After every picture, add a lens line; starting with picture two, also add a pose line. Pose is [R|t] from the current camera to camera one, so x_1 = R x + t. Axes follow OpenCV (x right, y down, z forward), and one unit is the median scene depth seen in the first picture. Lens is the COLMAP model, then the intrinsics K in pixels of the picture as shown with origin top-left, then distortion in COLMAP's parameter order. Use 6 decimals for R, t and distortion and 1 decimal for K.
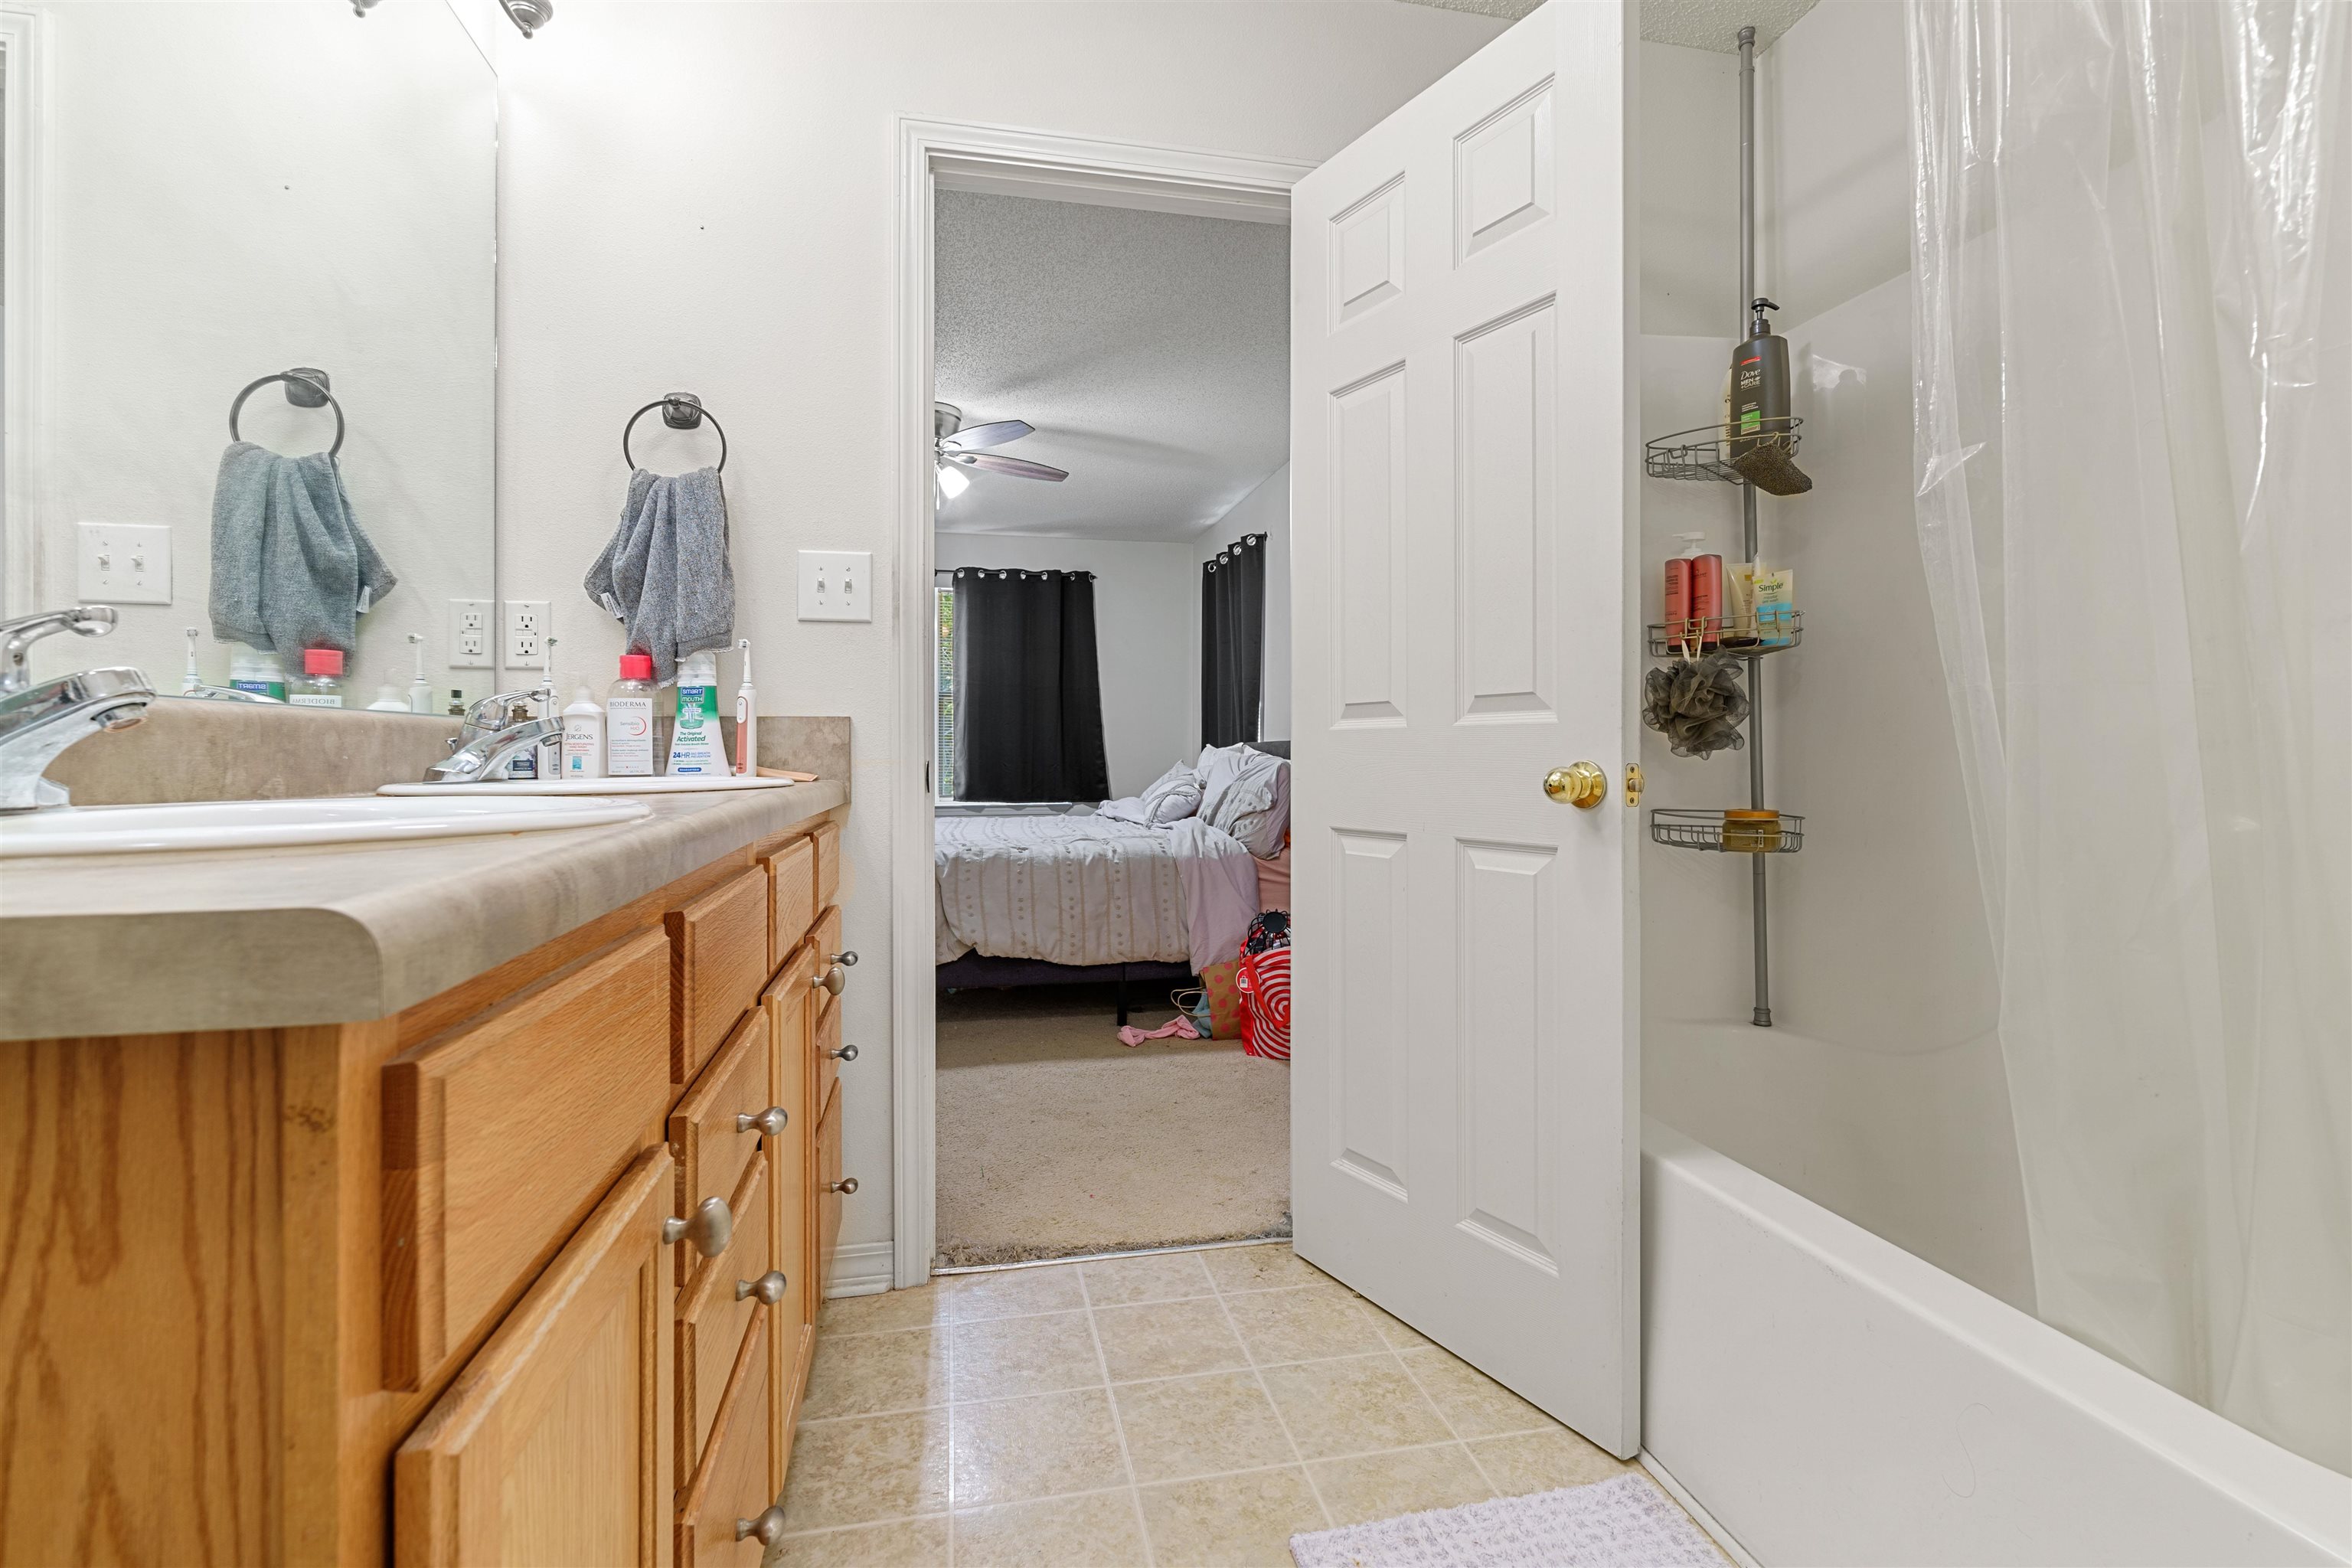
lens RADIAL K [[1042.8, 0, 1186.0], [0, 1042.8, 762.8], [0, 0, 1]] dist [0.001476, -0.000282]
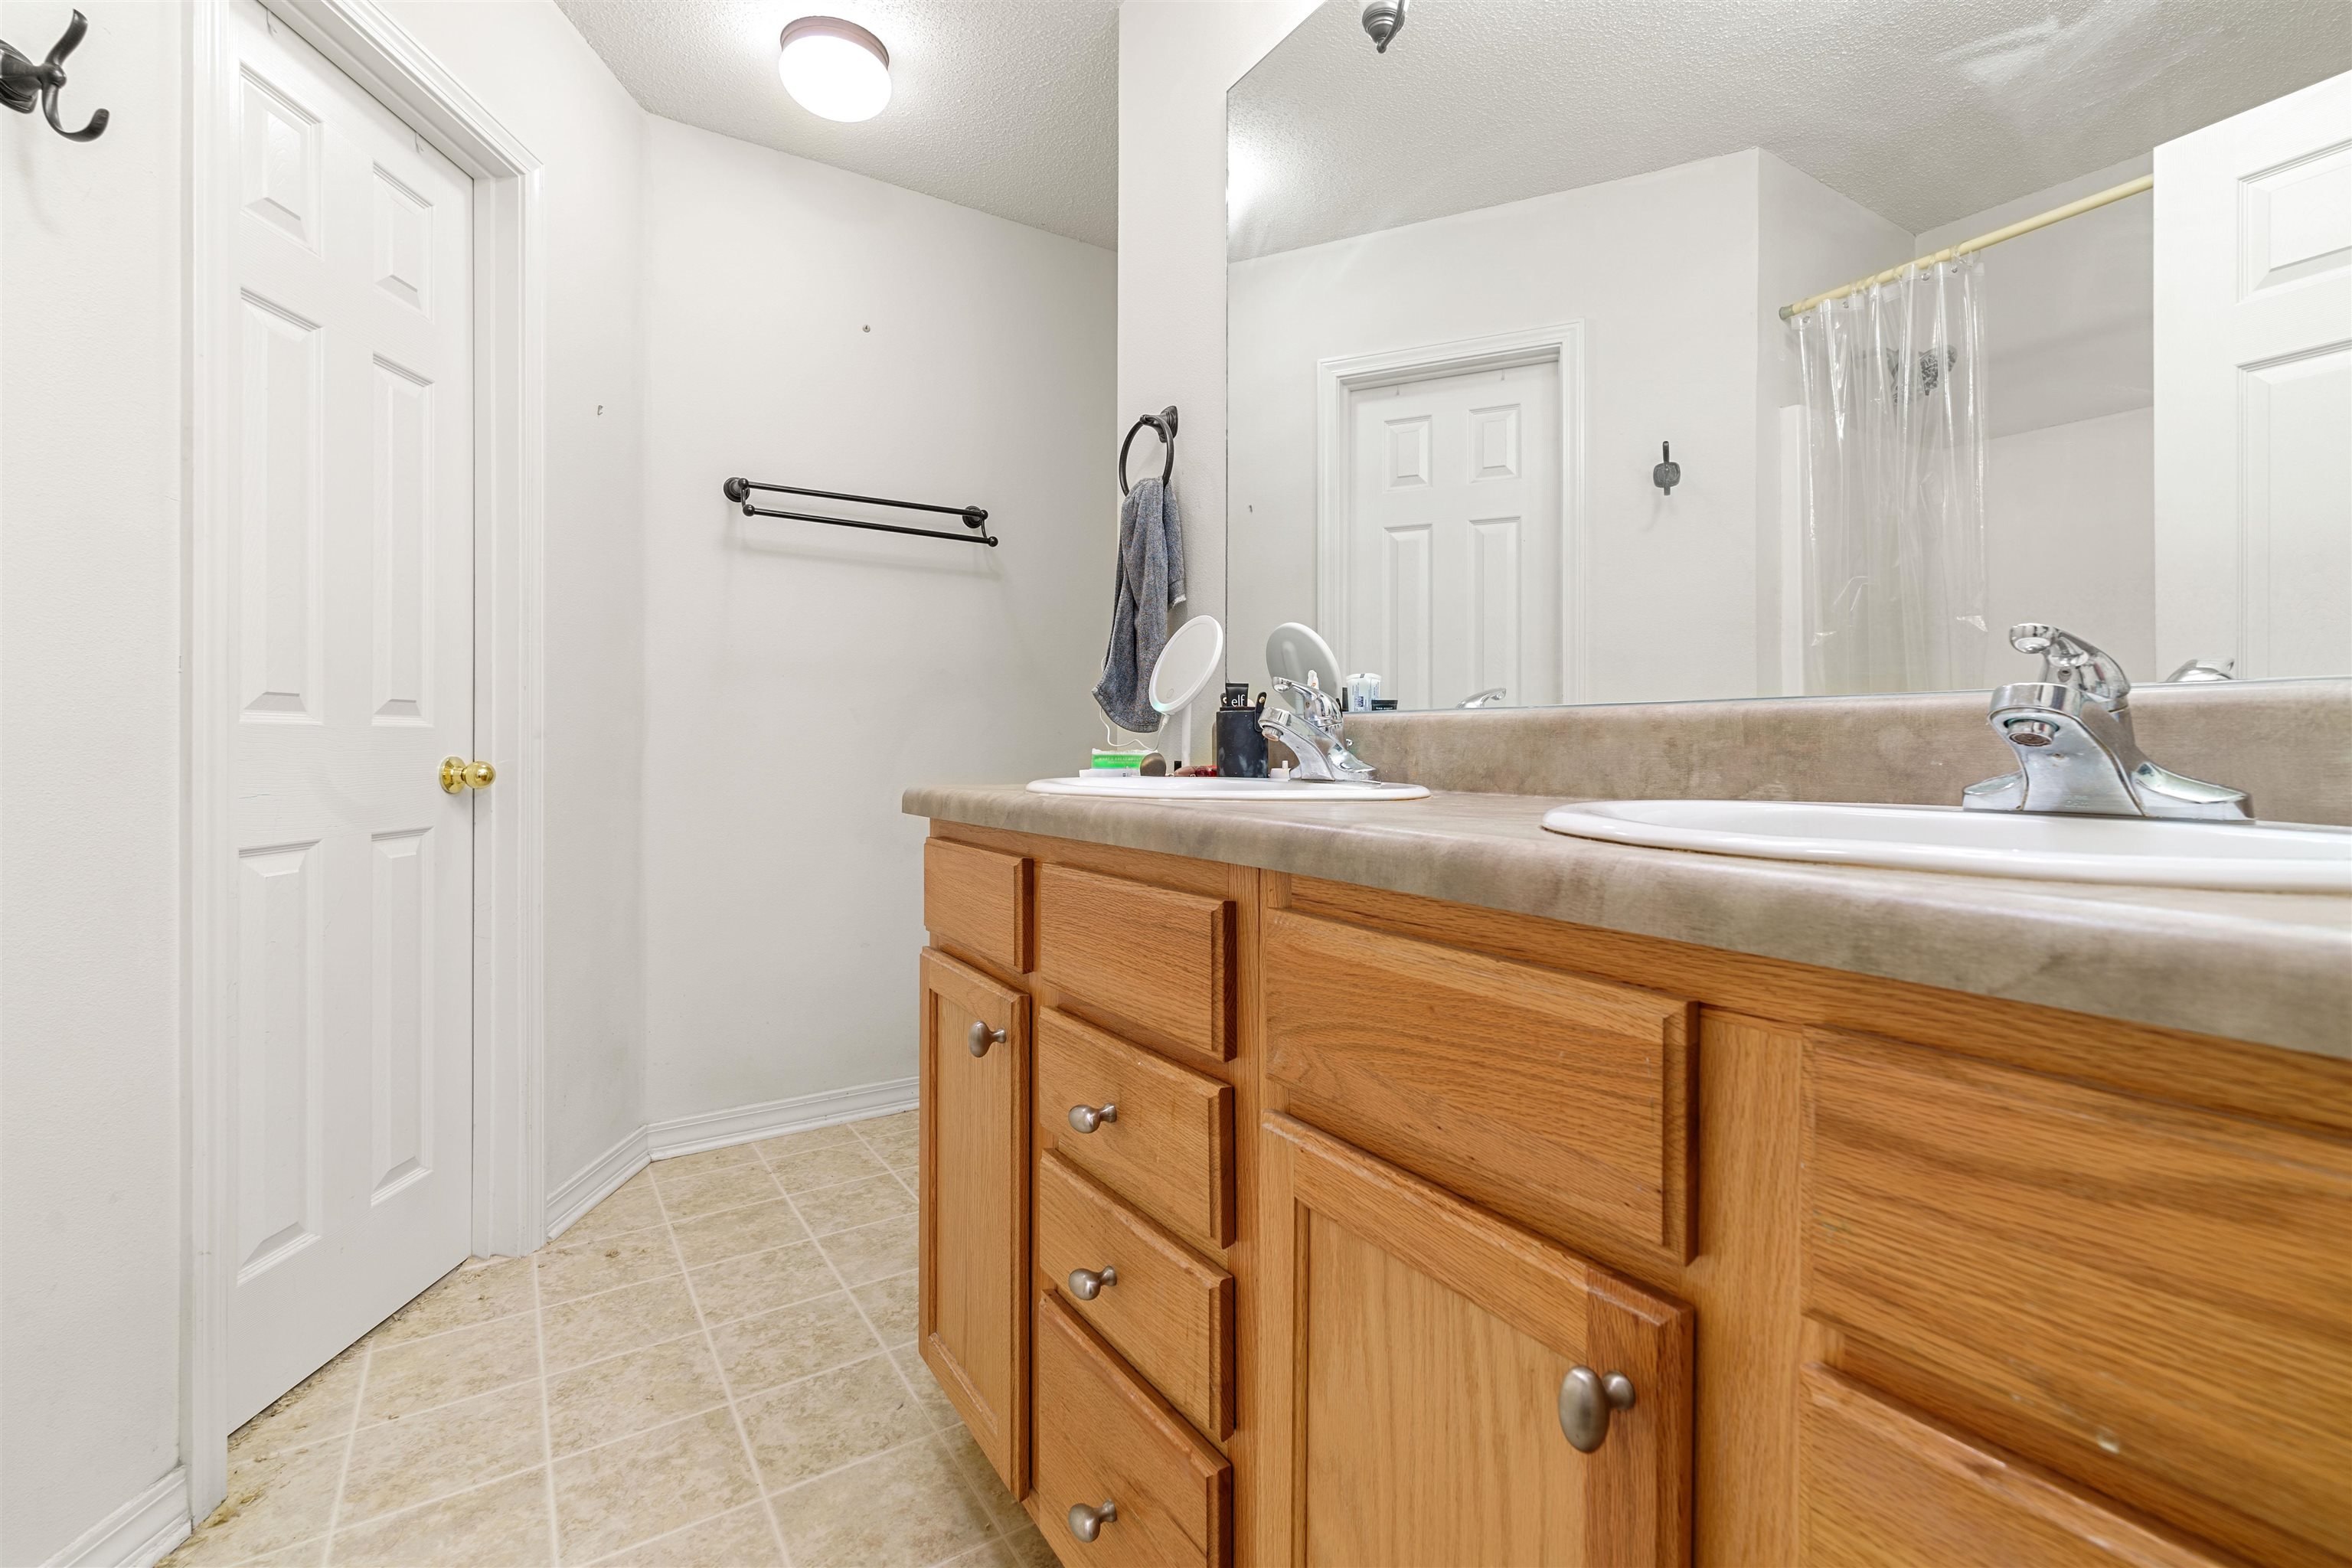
lens RADIAL K [[1042.8, 0, 1186.0], [0, 1042.8, 762.8], [0, 0, 1]] dist [0.001476, -0.000282]
pose [[-0.934669, 0.002981, -0.355506, -0.262498], [-0.002417, 0.999888, 0.014740, -0.018351], [0.355510, 0.014637, -0.934558, 1.970089]]
